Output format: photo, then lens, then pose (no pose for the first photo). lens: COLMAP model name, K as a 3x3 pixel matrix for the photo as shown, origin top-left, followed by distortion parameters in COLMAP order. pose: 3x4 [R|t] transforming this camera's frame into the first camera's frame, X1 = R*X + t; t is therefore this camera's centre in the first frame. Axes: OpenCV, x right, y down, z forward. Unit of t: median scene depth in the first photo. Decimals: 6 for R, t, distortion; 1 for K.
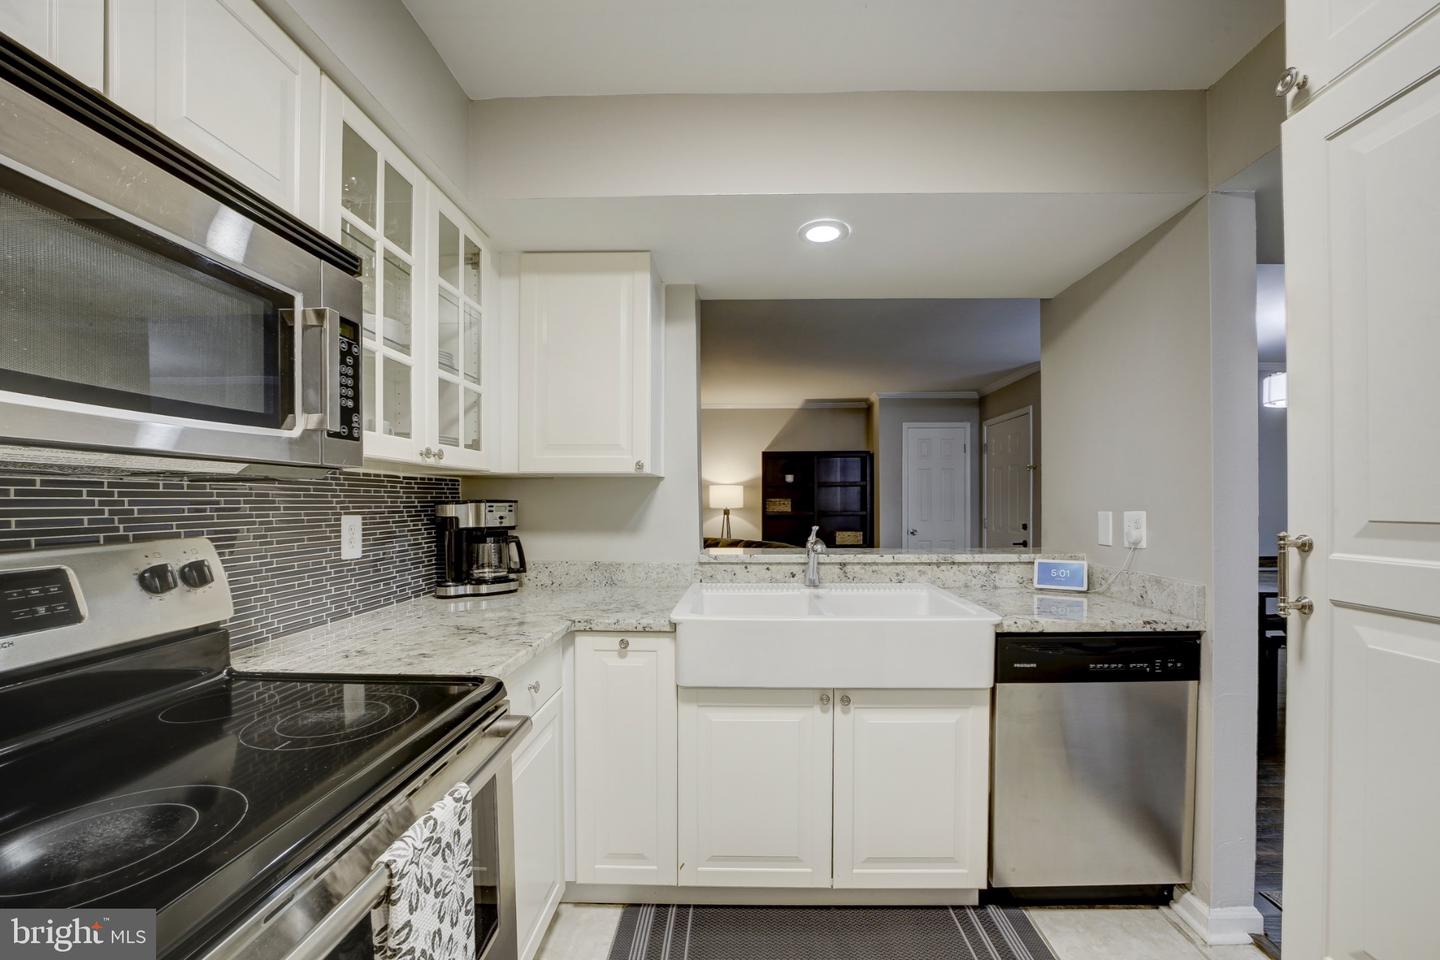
lens RADIAL K [[585.5, 0, 725.6], [0, 585.5, 505.2], [0, 0, 1]] dist [-0.001013, -0.000061]
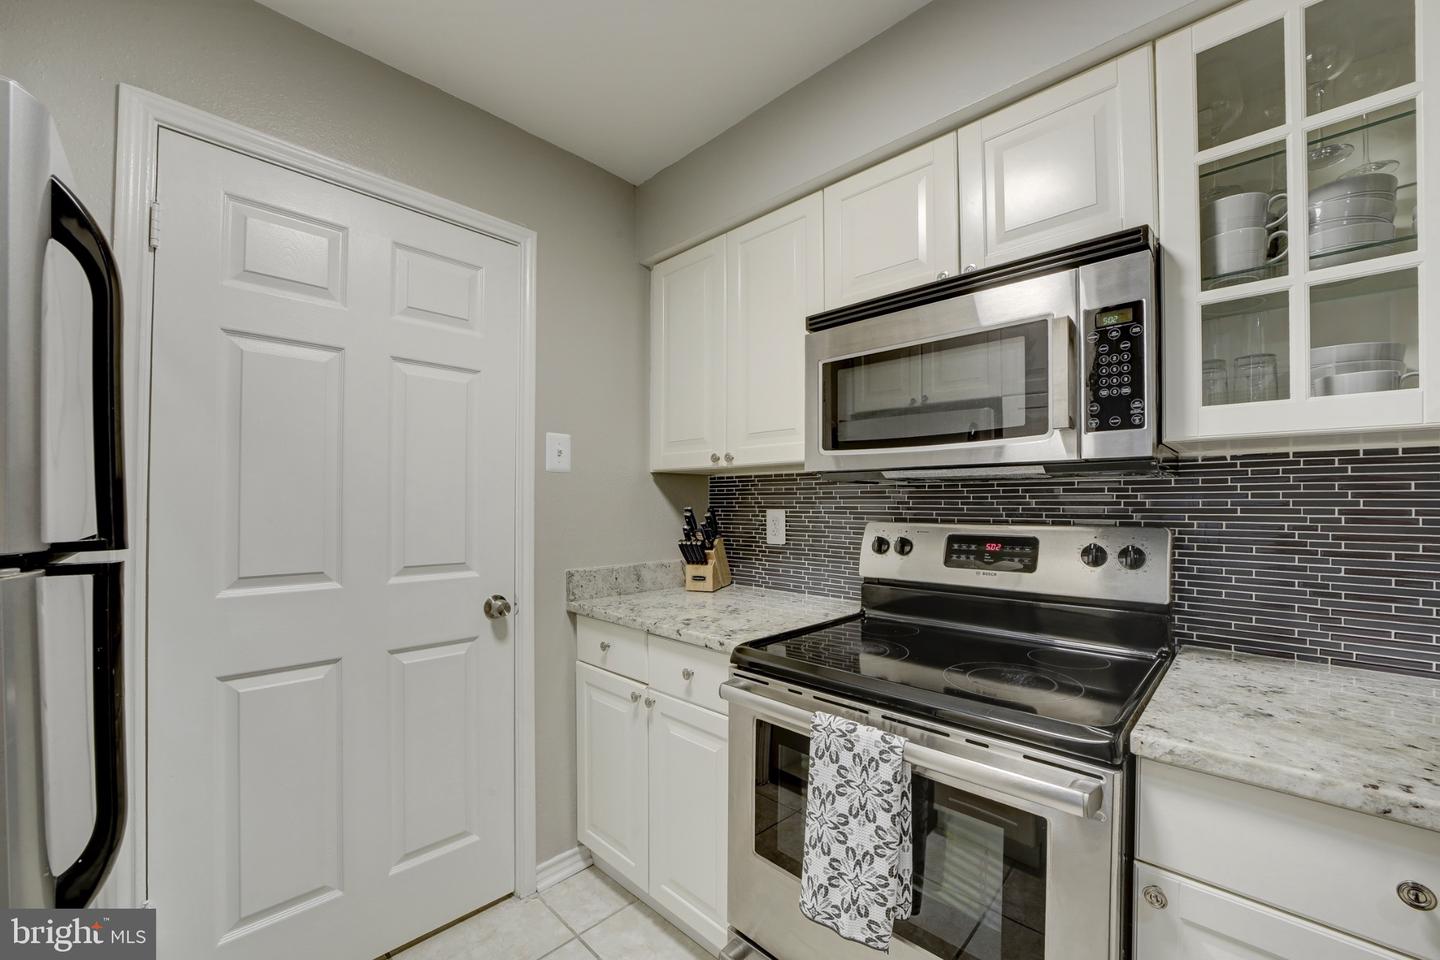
lens RADIAL K [[573.7, 0, 727.0], [0, 573.7, 500.4], [0, 0, 1]] dist [-0.039031, 0.009111]
pose [[-0.674920, 0.001452, -0.737890, 0.351523], [-0.002787, 0.999986, 0.004517, 0.000629], [0.737886, 0.005105, -0.674906, 0.867213]]
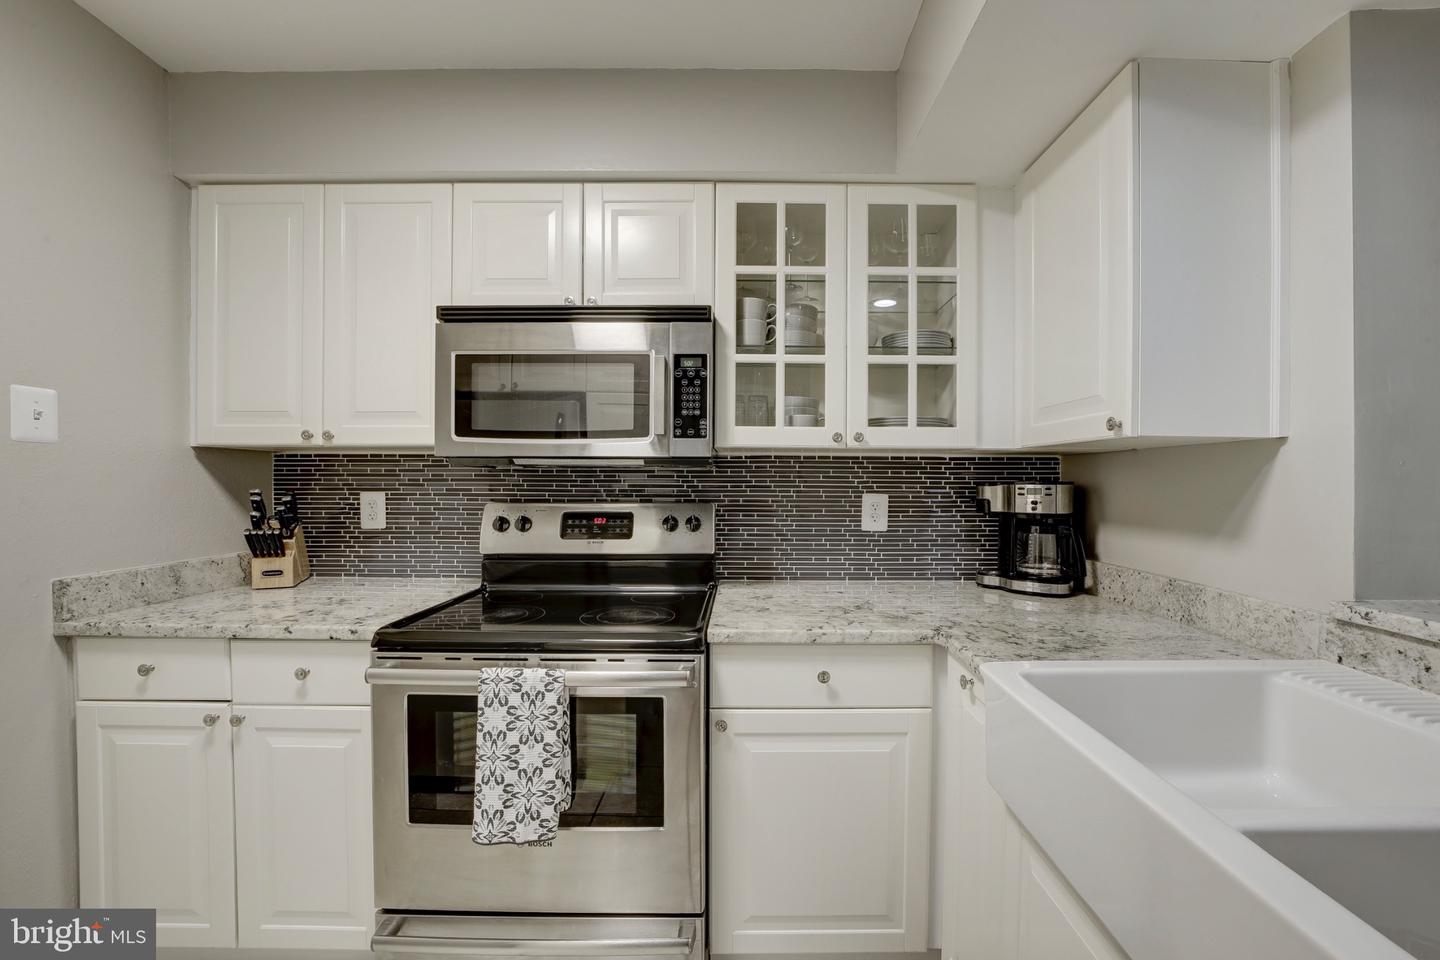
lens RADIAL K [[583.7, 0, 747.5], [0, 583.7, 491.0], [0, 0, 1]] dist [-0.038124, 0.009688]
pose [[0.035162, 0.018920, -0.999203, 0.596149], [-0.011503, 0.999762, 0.018526, -0.007938], [0.999315, 0.010842, 0.035371, 0.817971]]
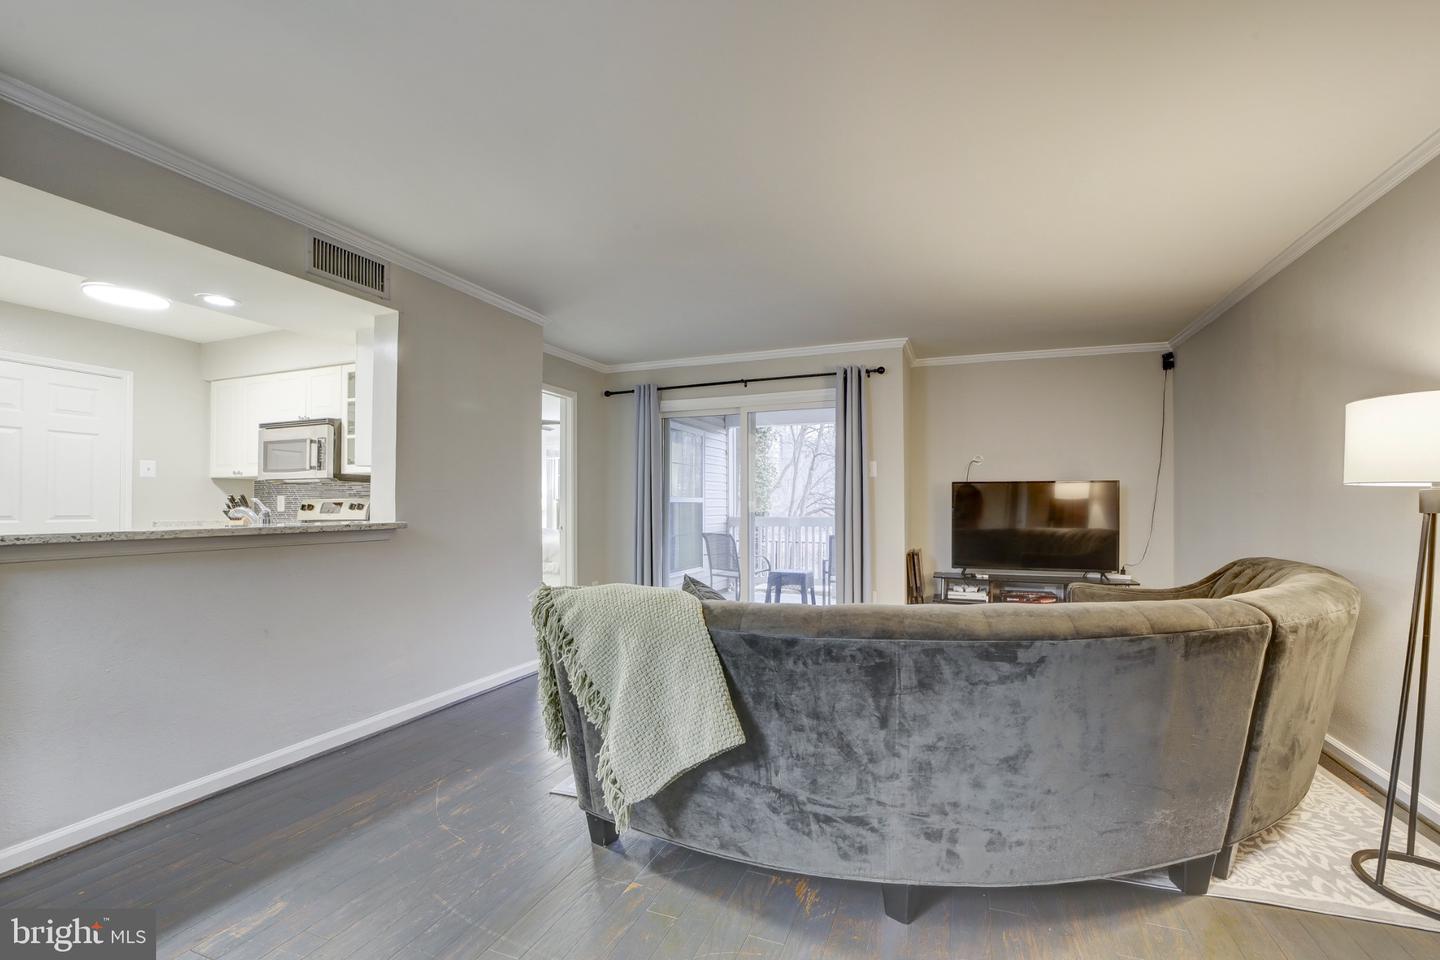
lens RADIAL K [[567.1, 0, 763.0], [0, 567.1, 502.1], [0, 0, 1]] dist [-0.013585, -0.000023]
pose [[-0.301506, -0.002090, -0.953462, 1.423539], [-0.002557, 0.999996, -0.001384, 0.063799], [0.953461, 0.002021, -0.301510, 3.572586]]
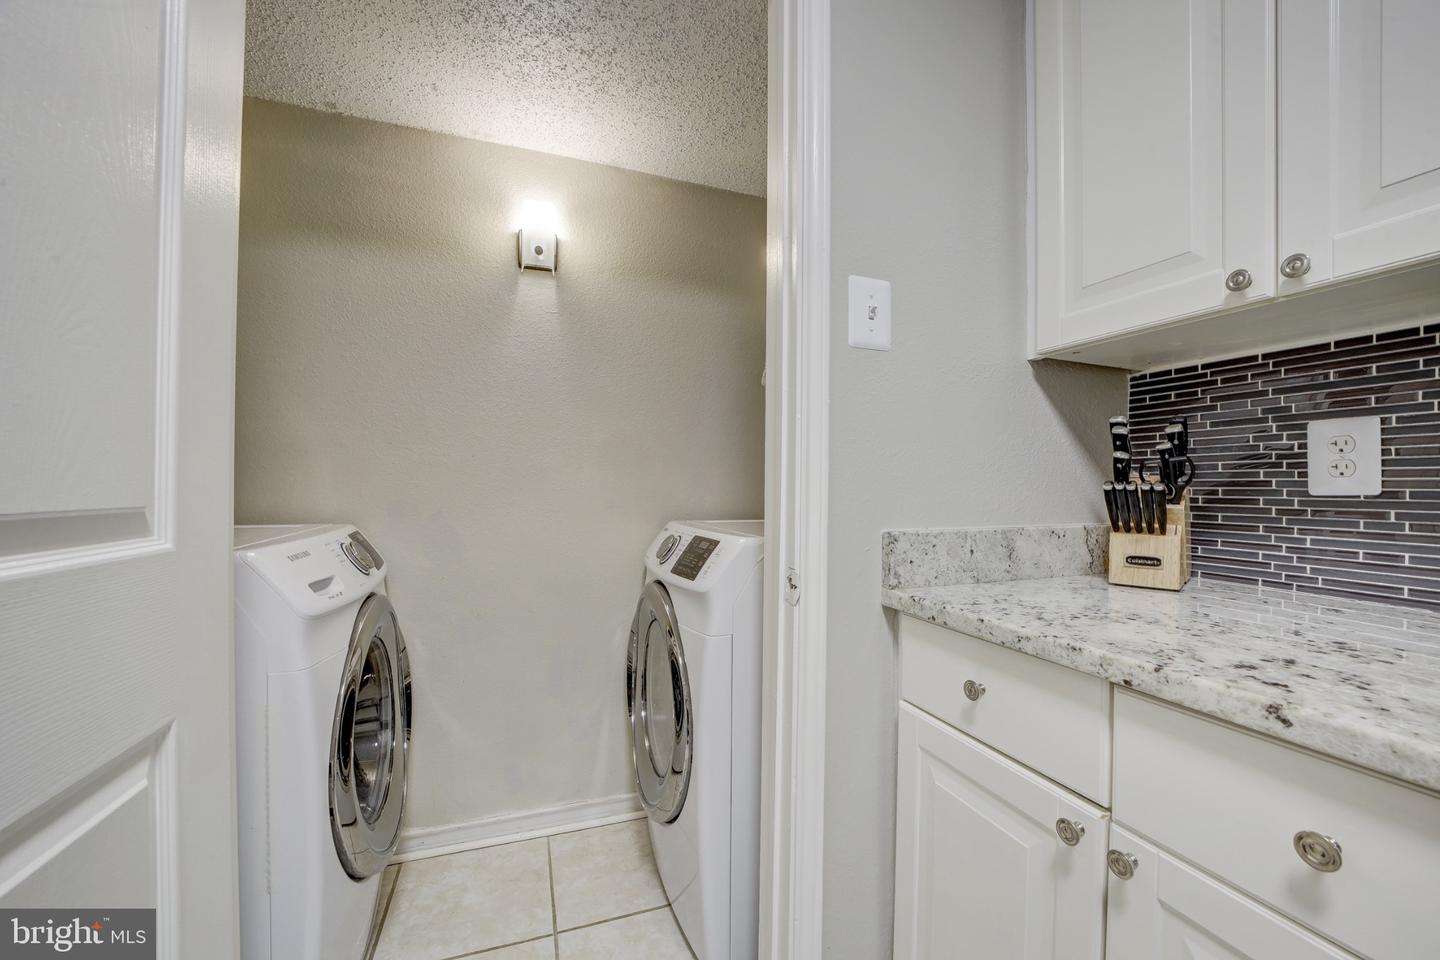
lens RADIAL K [[575.8, 0, 720.0], [0, 575.8, 480.0], [0, 0, 1]] dist [-0.037594, 0.009211]
pose [[-0.927624, -0.006478, -0.373460, 0.085412], [-0.008581, 0.999955, 0.003969, 0.104823], [0.373417, 0.006886, -0.927638, 0.293553]]
